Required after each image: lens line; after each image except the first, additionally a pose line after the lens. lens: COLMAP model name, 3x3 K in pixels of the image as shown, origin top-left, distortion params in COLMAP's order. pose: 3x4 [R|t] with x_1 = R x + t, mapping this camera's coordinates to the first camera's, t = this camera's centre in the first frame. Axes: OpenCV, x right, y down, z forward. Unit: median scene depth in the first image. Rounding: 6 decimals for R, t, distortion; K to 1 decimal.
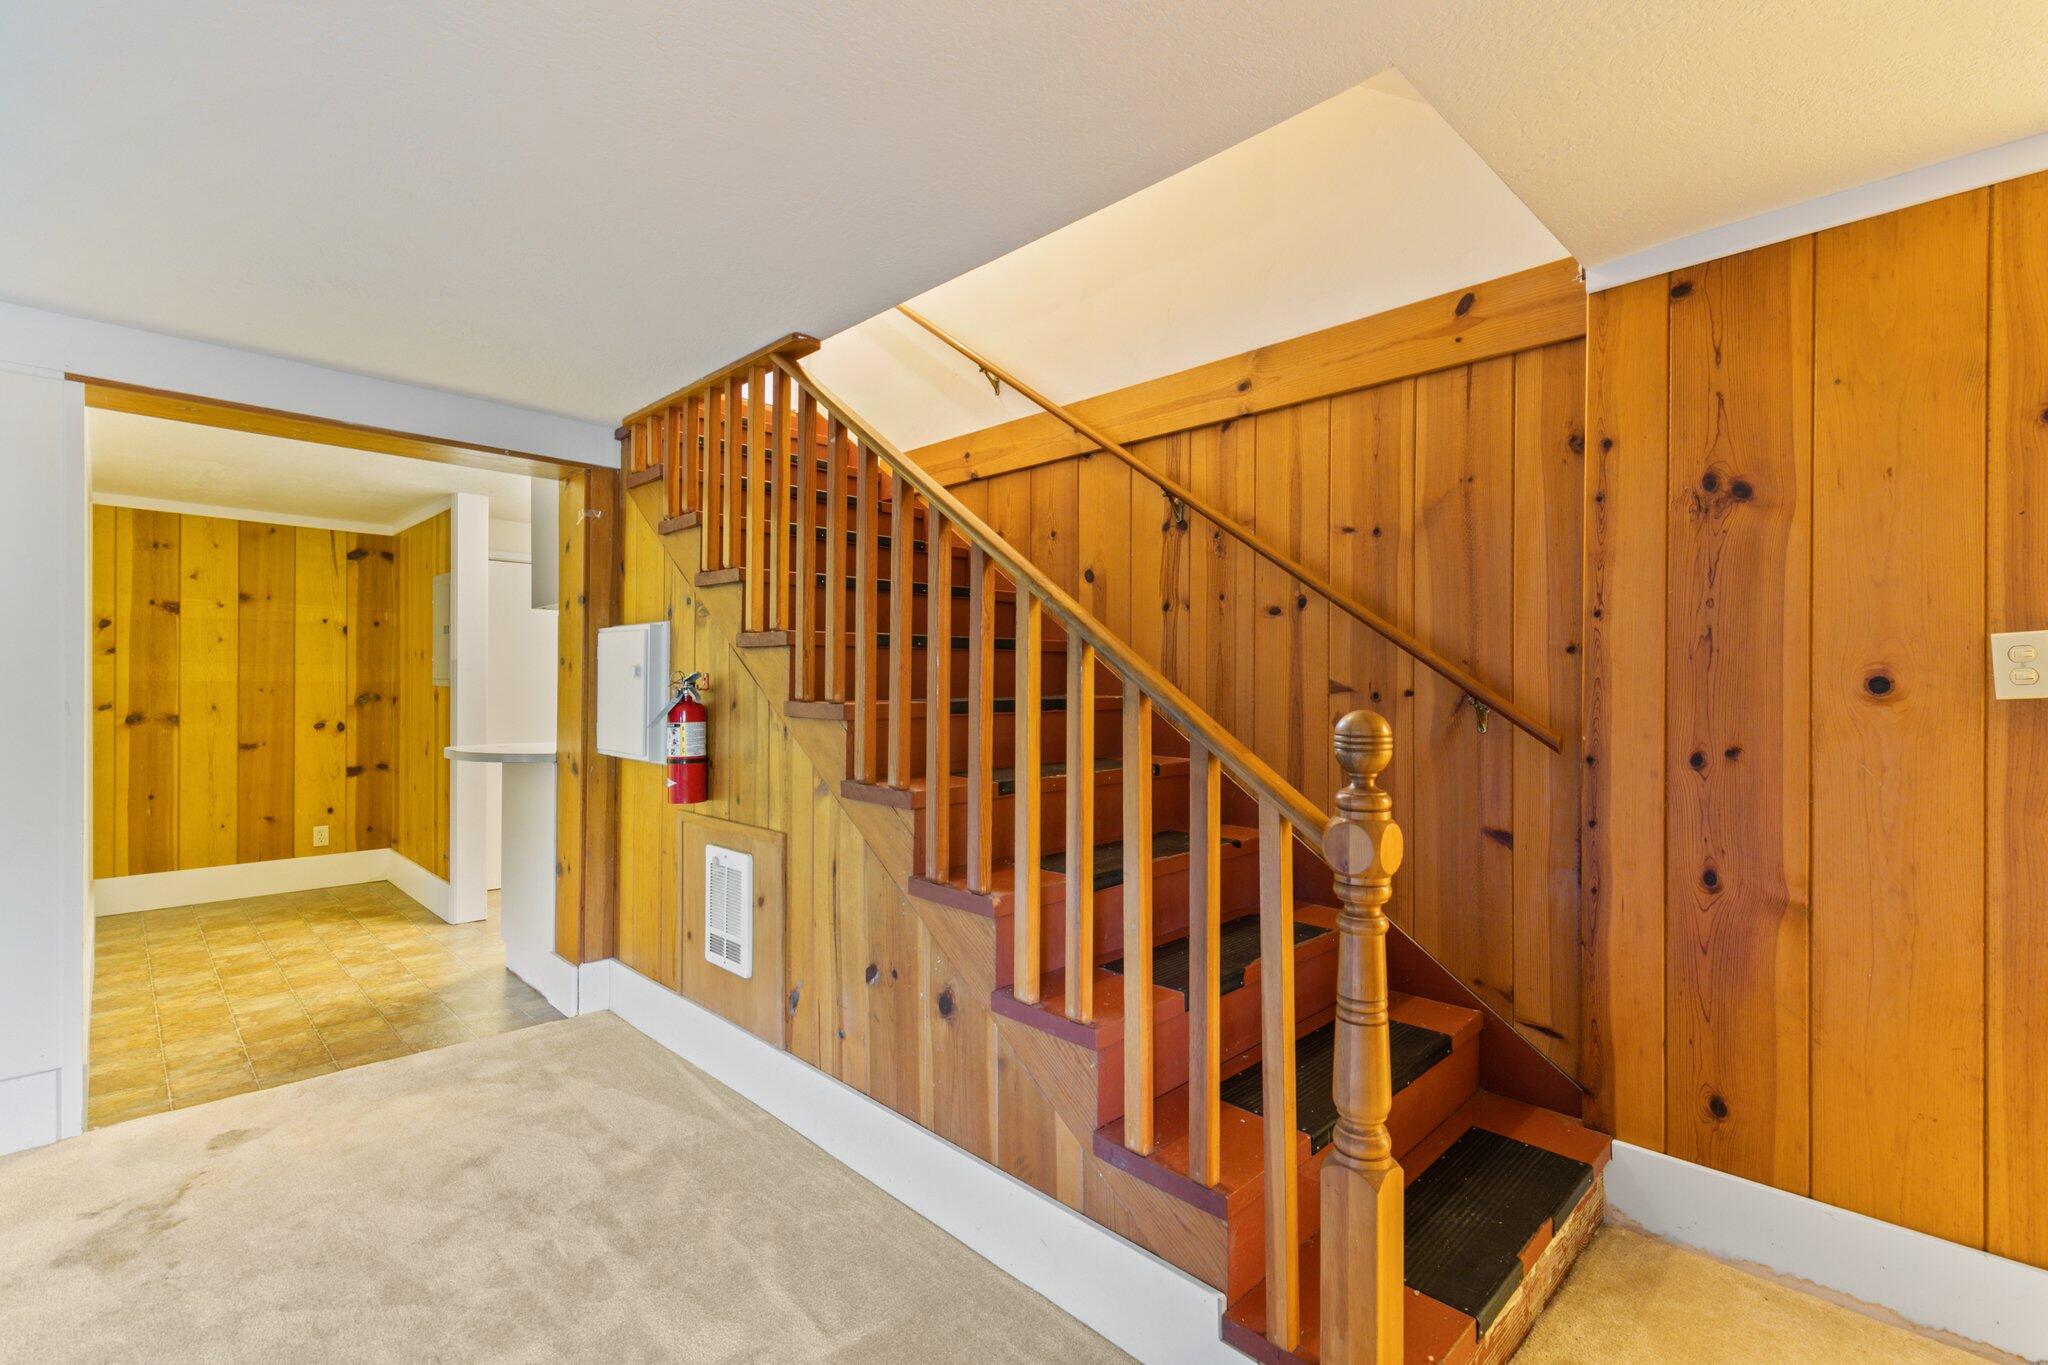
lens RADIAL K [[917.2, 0, 1026.9], [0, 917.2, 682.5], [0, 0, 1]] dist [0.002972, 0.001476]
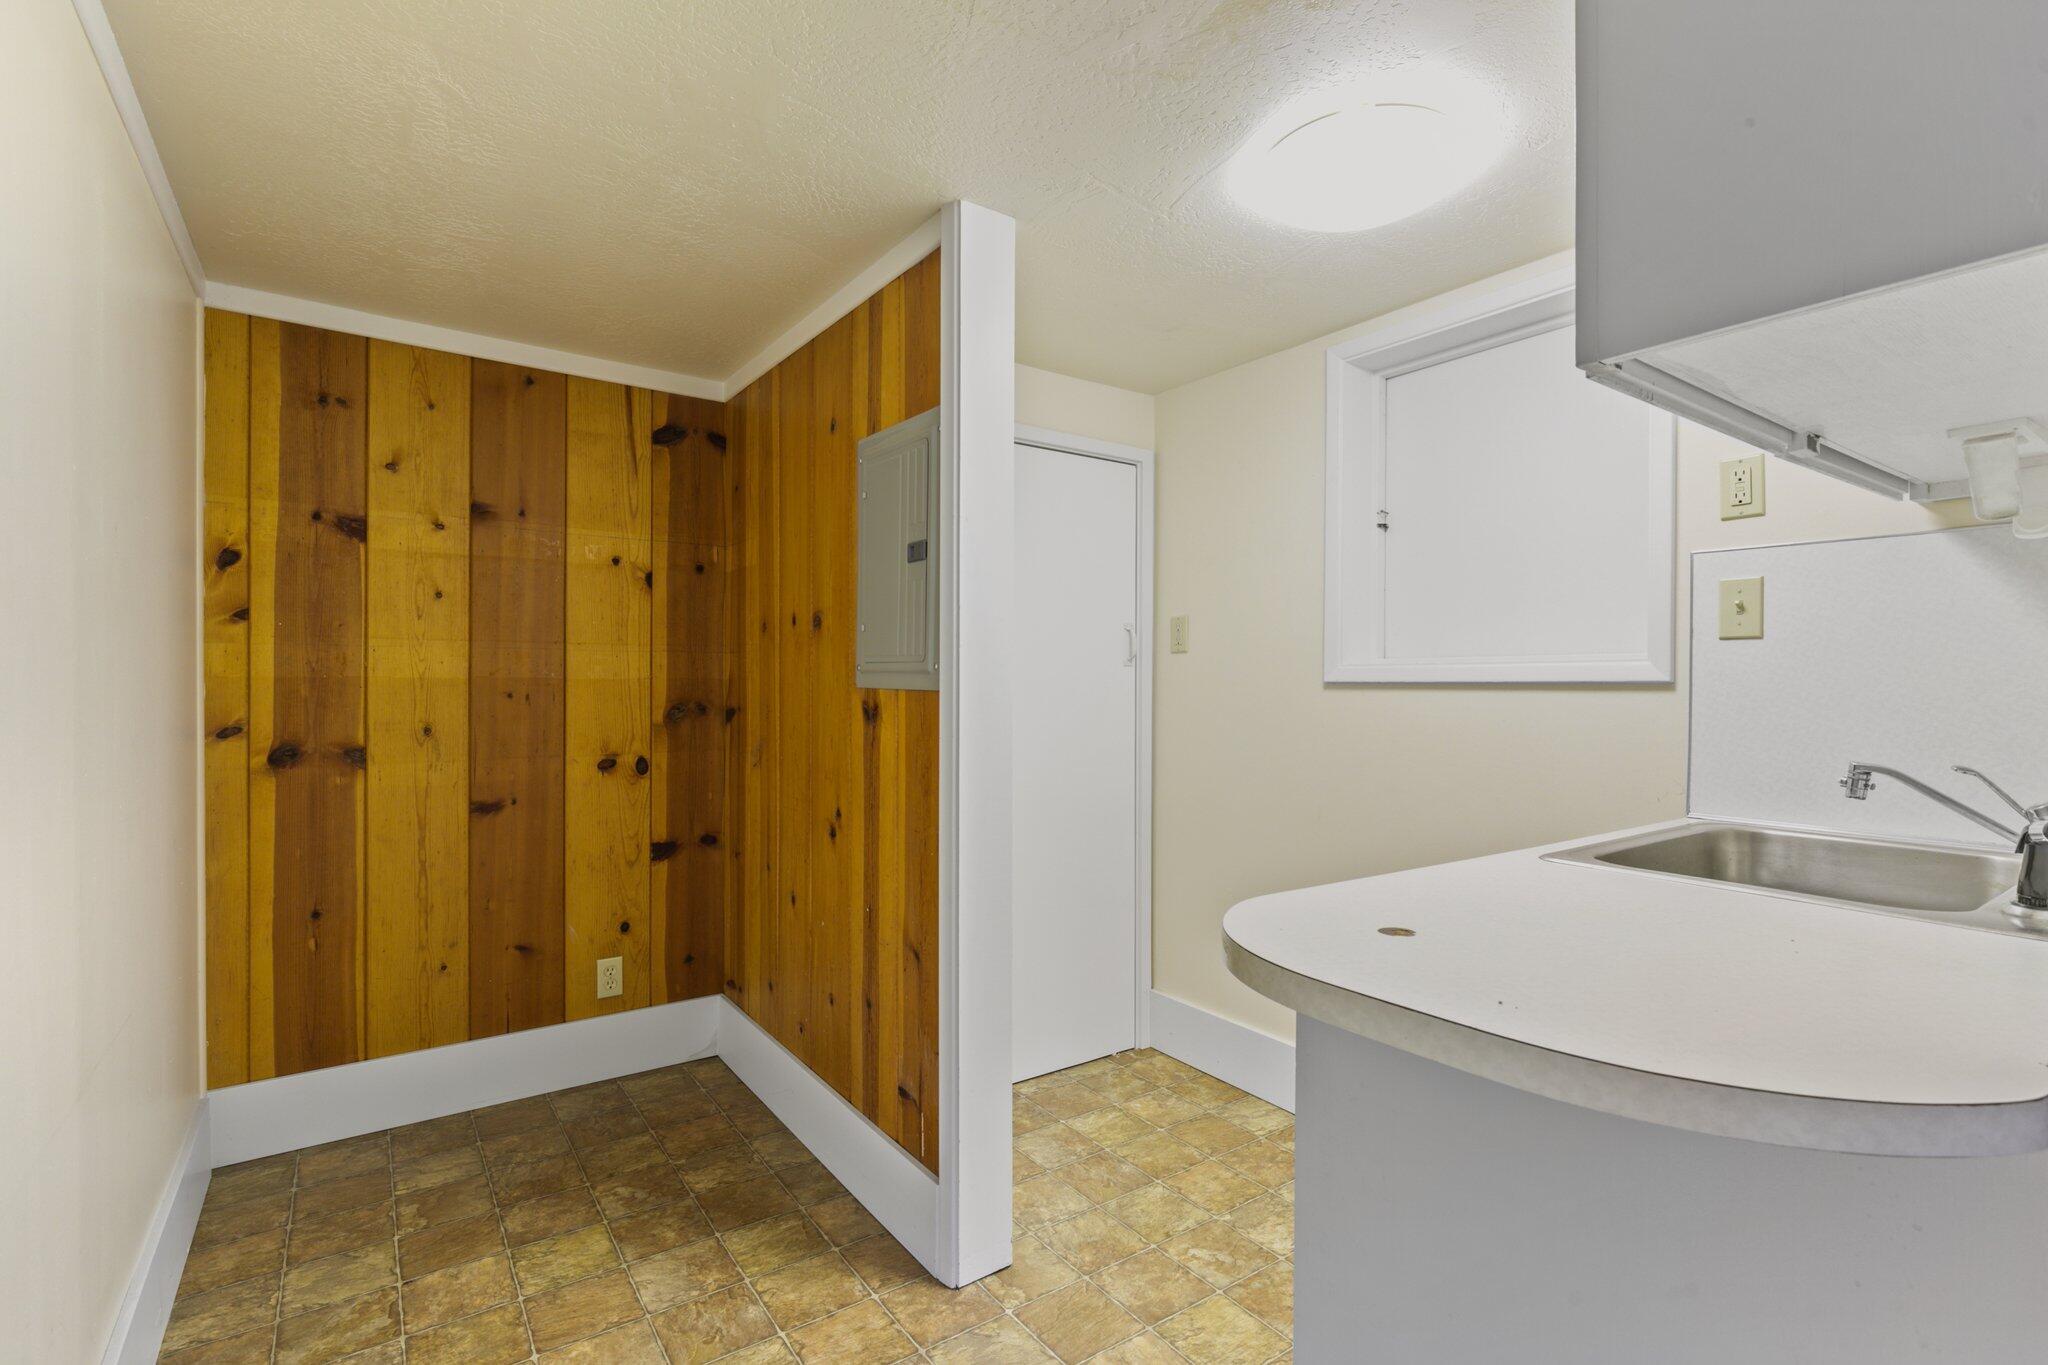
lens RADIAL K [[952.5, 0, 1028.4], [0, 952.5, 680.9], [0, 0, 1]] dist [-0.003836, -0.001361]
pose [[0.986472, -0.001063, -0.163927, -0.475610], [0.001090, 0.999999, 0.000071, 0.000572], [0.163927, -0.000249, 0.986472, 0.542730]]
